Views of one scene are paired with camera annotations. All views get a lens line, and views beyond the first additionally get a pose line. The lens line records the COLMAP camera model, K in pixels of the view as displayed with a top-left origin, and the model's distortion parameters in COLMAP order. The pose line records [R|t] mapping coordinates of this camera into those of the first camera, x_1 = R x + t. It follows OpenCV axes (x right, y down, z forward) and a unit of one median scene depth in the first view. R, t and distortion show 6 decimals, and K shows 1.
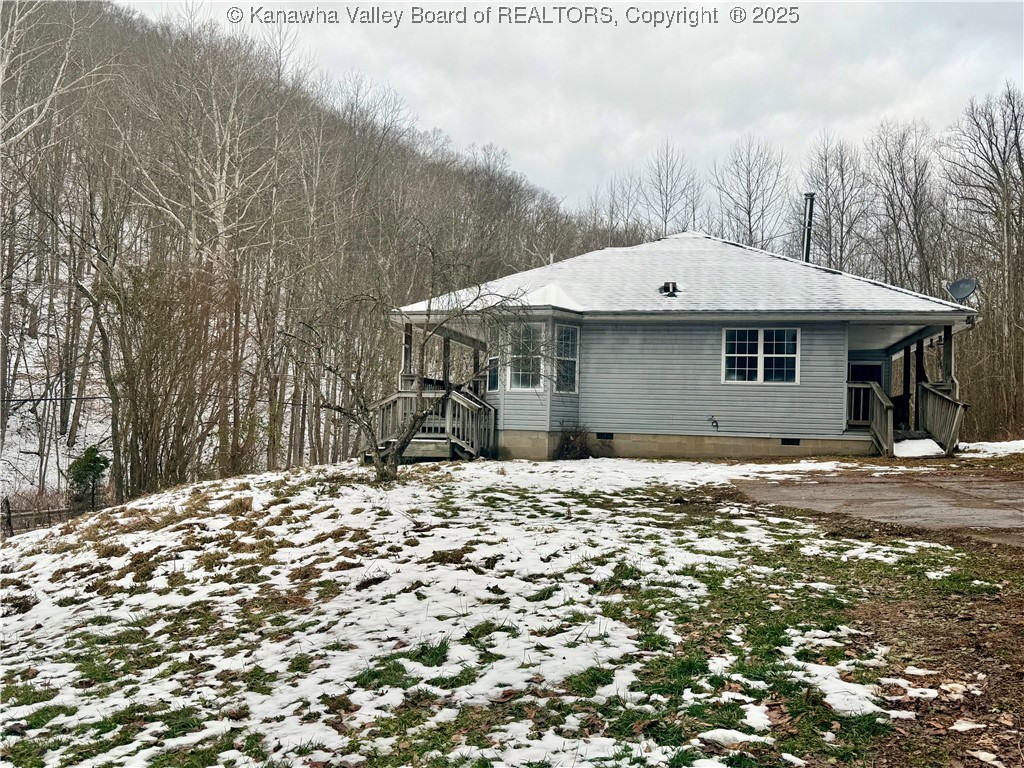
lens RADIAL K [[1035.1, 0, 508.1], [0, 1035.1, 388.3], [0, 0, 1]] dist [0.063830, 0.000000]
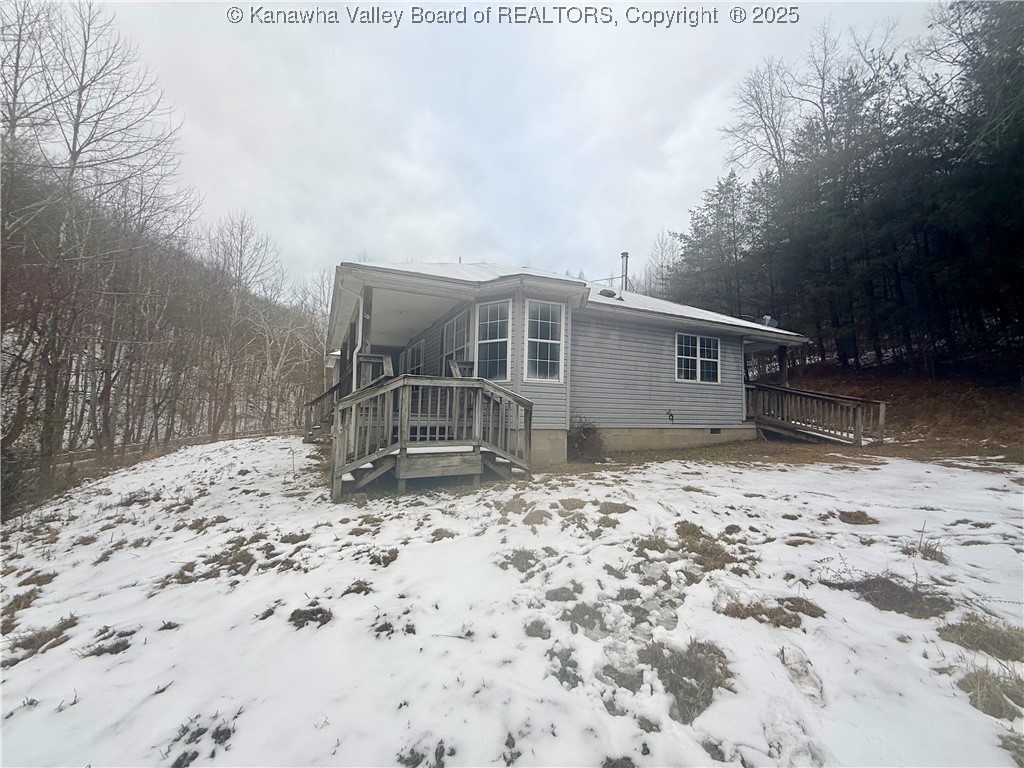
lens RADIAL K [[408.2, 0, 509.9], [0, 408.2, 378.8], [0, 0, 1]] dist [0.001700, 0.000171]
pose [[0.793509, 0.038196, 0.607359, -0.206964], [-0.025595, 0.999240, -0.029401, 0.010462], [-0.608021, 0.007784, 0.793883, 0.757107]]
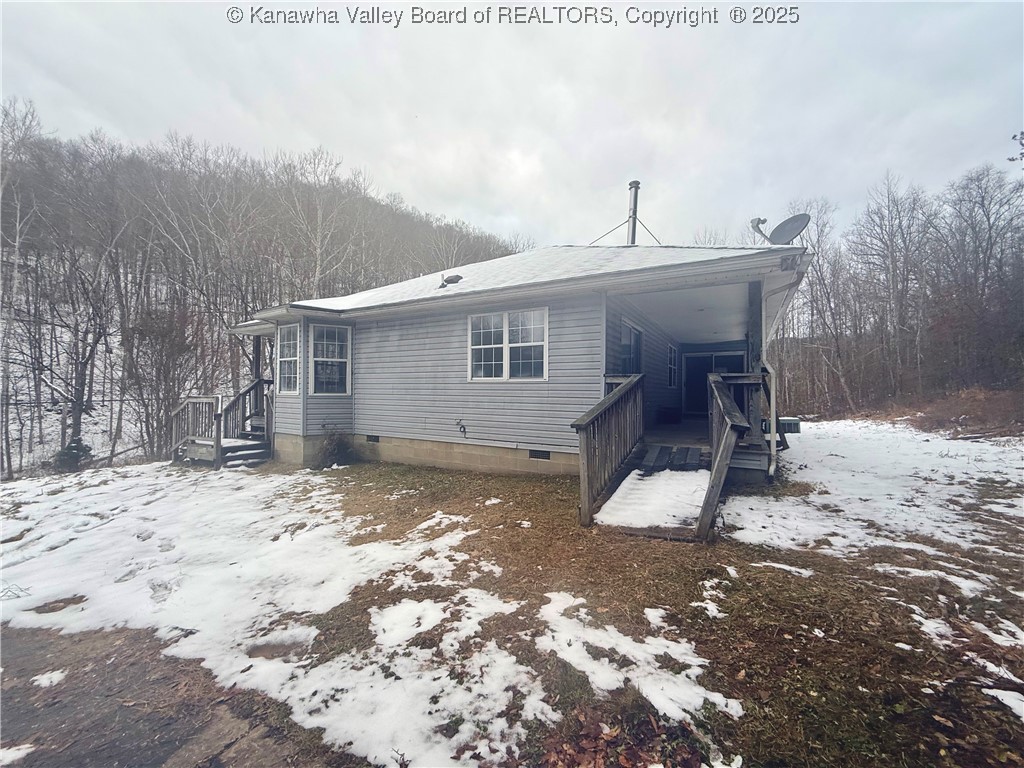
lens RADIAL K [[408.2, 0, 517.2], [0, 408.2, 383.8], [0, 0, 1]] dist [0.001700, 0.000171]
pose [[0.952378, -0.022853, -0.304064, 0.344651], [0.025972, 0.999643, 0.006220, -0.003711], [0.303813, -0.013821, 0.952631, 0.696255]]
